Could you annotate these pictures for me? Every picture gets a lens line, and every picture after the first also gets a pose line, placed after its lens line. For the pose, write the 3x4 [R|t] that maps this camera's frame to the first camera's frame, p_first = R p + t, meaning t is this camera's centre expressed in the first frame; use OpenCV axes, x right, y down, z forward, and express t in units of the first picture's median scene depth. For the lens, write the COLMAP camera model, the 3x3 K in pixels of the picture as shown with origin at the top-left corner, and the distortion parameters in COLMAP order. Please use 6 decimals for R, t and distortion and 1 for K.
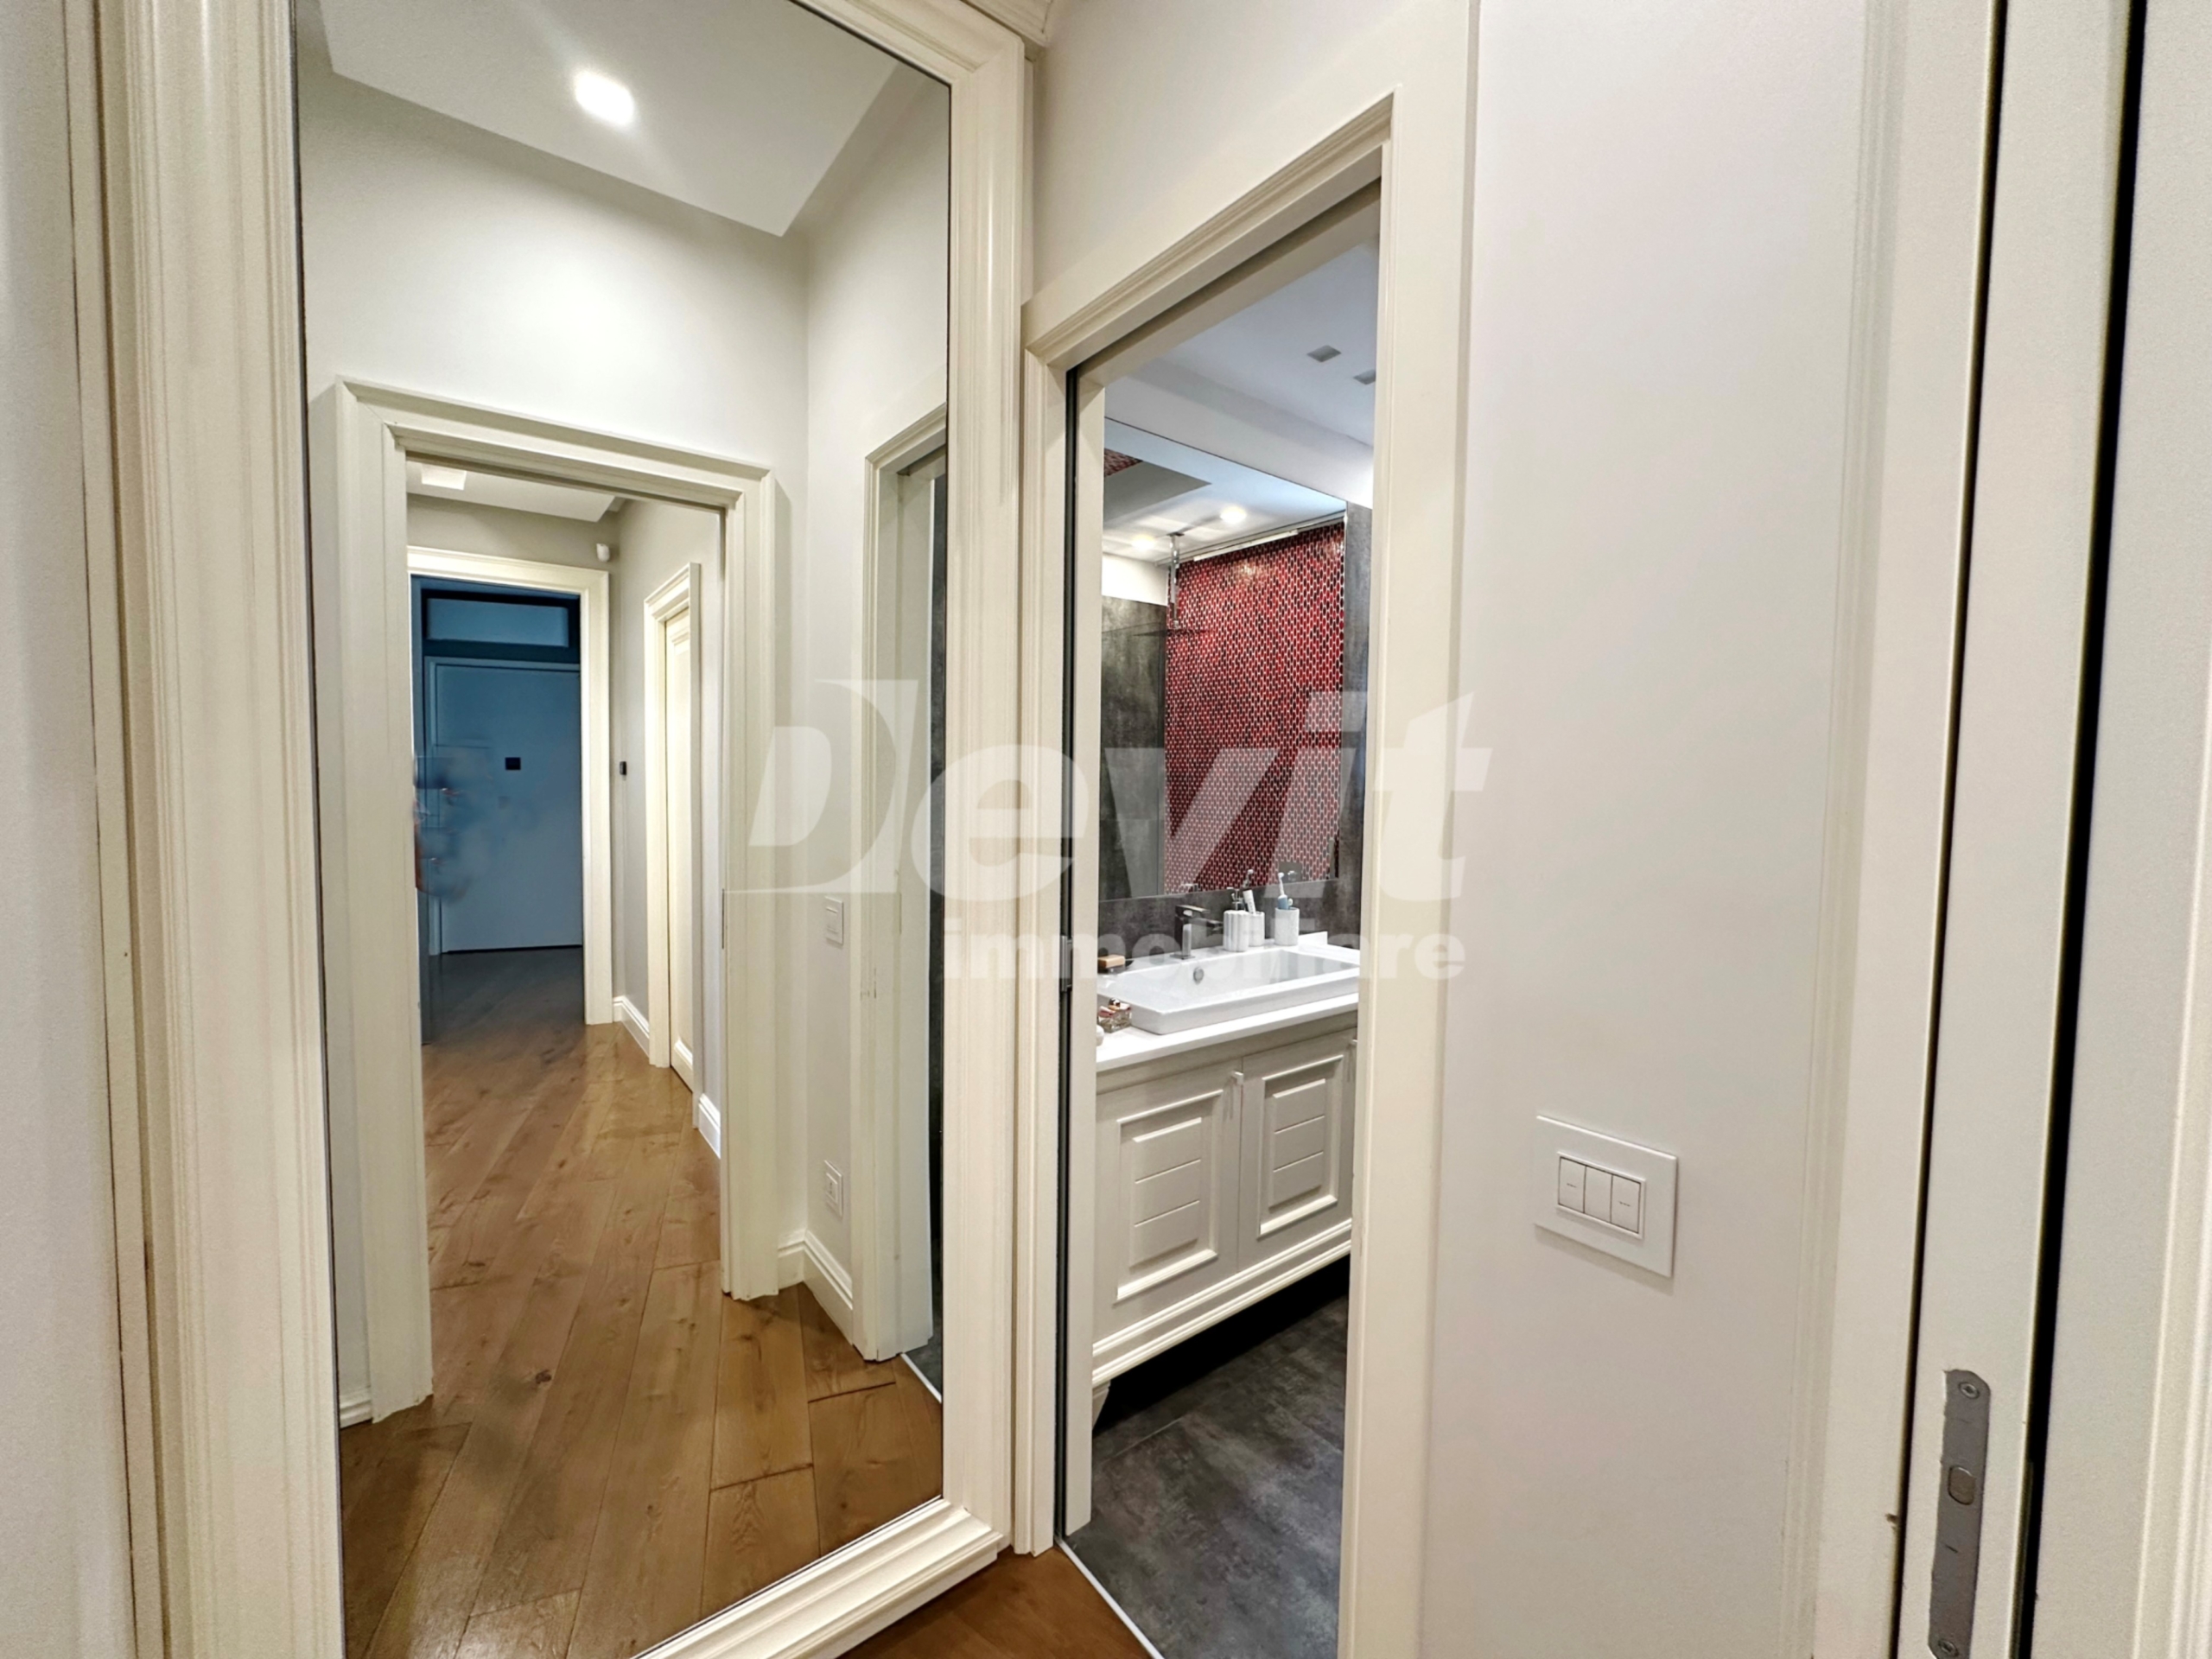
lens RADIAL K [[879.1, 0, 1111.7], [0, 879.1, 833.1], [0, 0, 1]] dist [-0.007665, 0.001038]
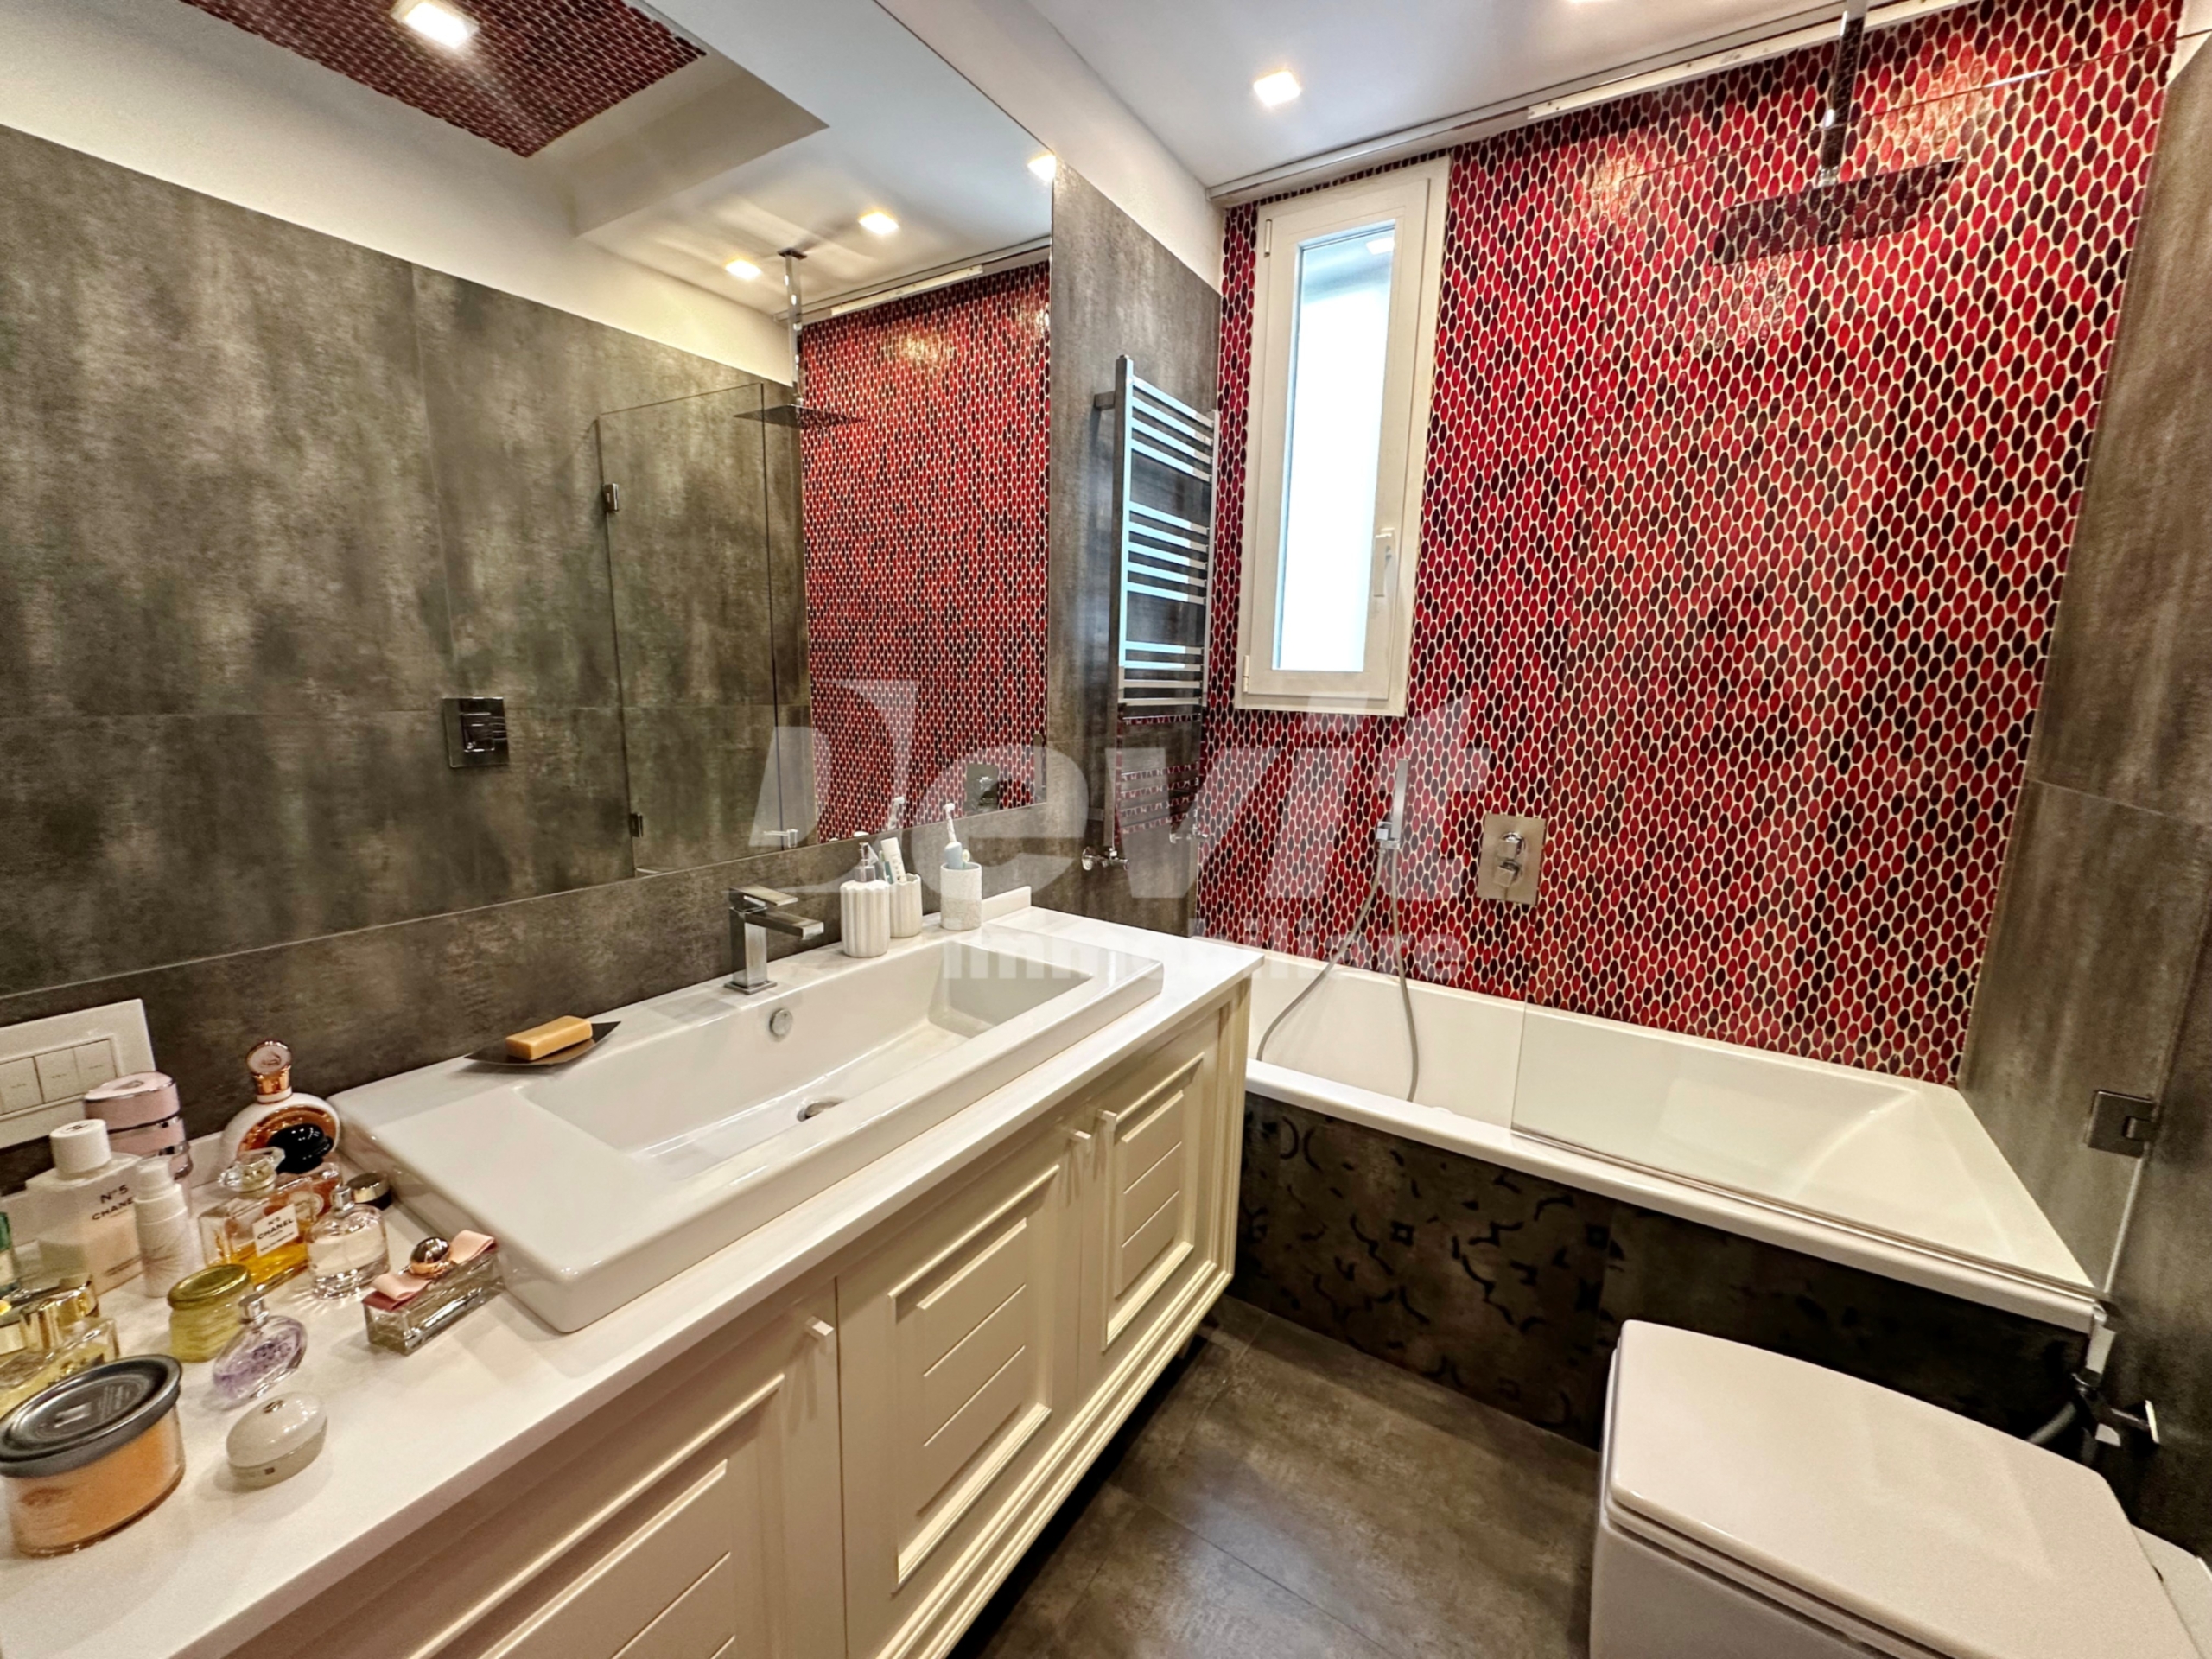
lens RADIAL K [[879.1, 0, 1106.2], [0, 879.1, 832.4], [0, 0, 1]] dist [-0.007665, 0.001038]
pose [[0.950198, -0.047877, 0.307948, 0.073445], [0.006055, 0.990779, 0.135355, -0.008796], [-0.311588, -0.126749, 0.941726, 0.277419]]
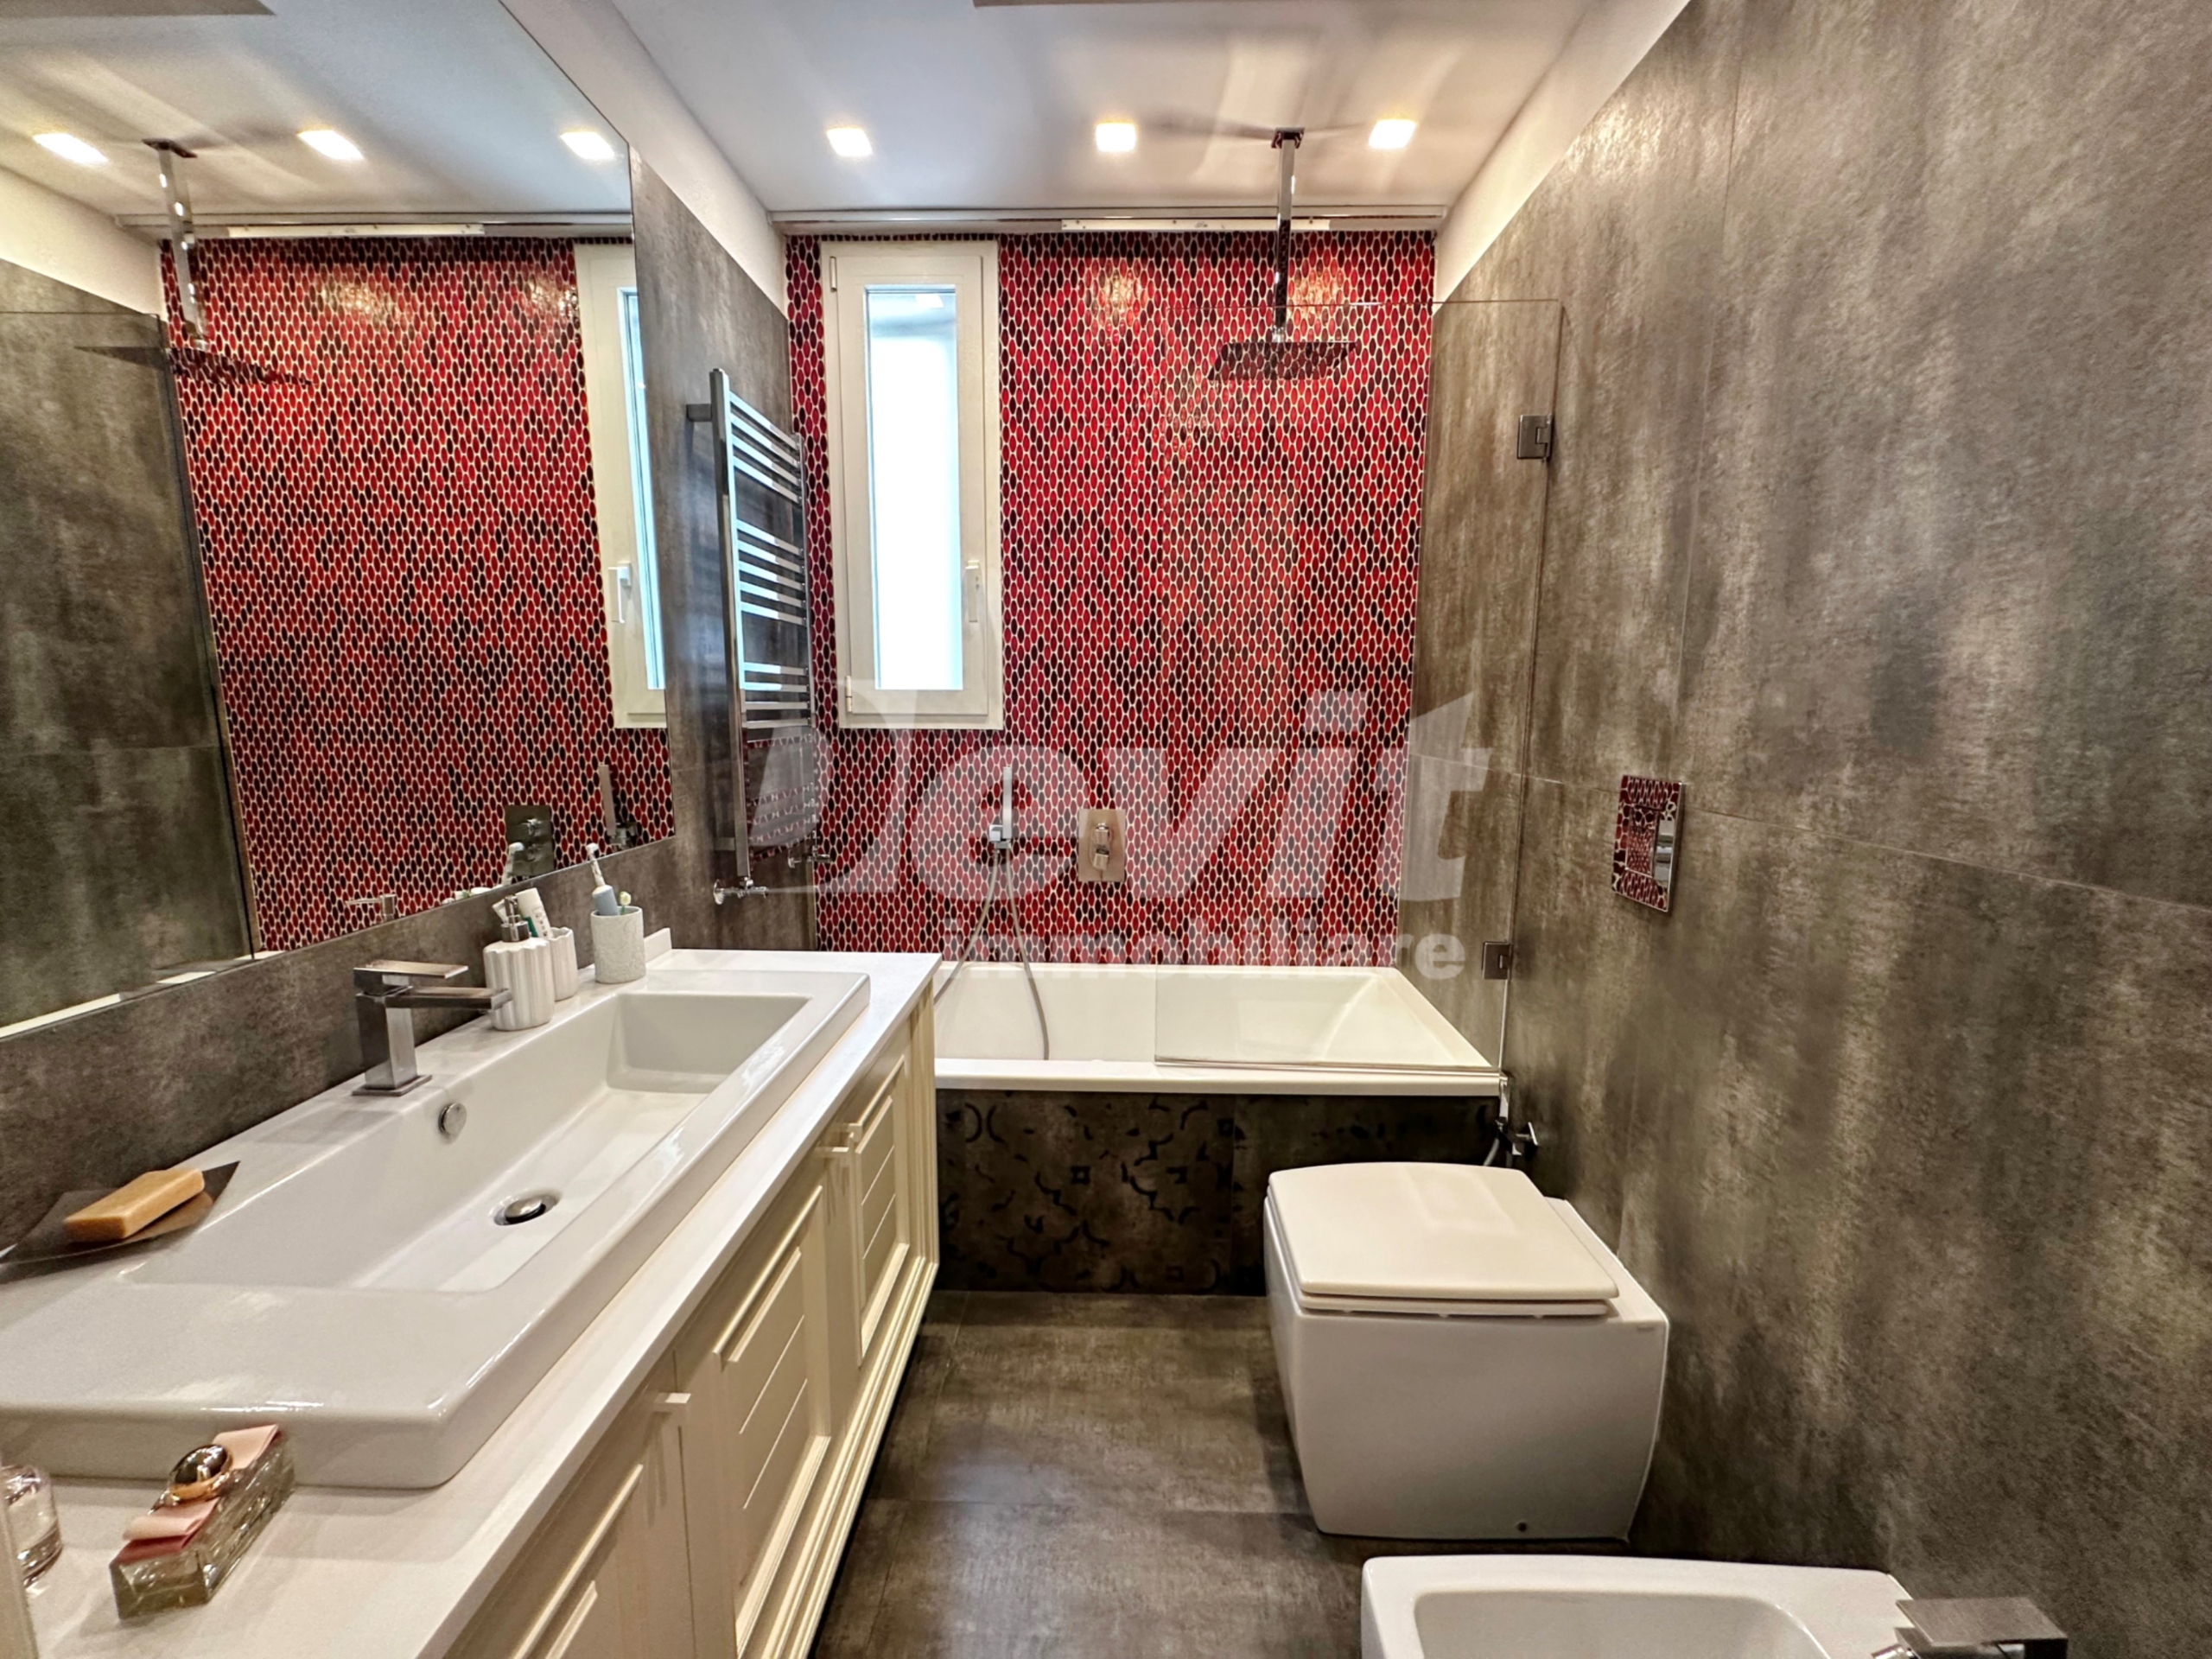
lens RADIAL K [[879.1, 0, 1107.6], [0, 879.1, 831.6], [0, 0, 1]] dist [-0.007665, 0.001038]
pose [[0.651213, -0.124491, 0.748614, 0.003702], [0.043167, 0.990933, 0.127237, -0.009231], [-0.757666, -0.050543, 0.650682, 0.287172]]
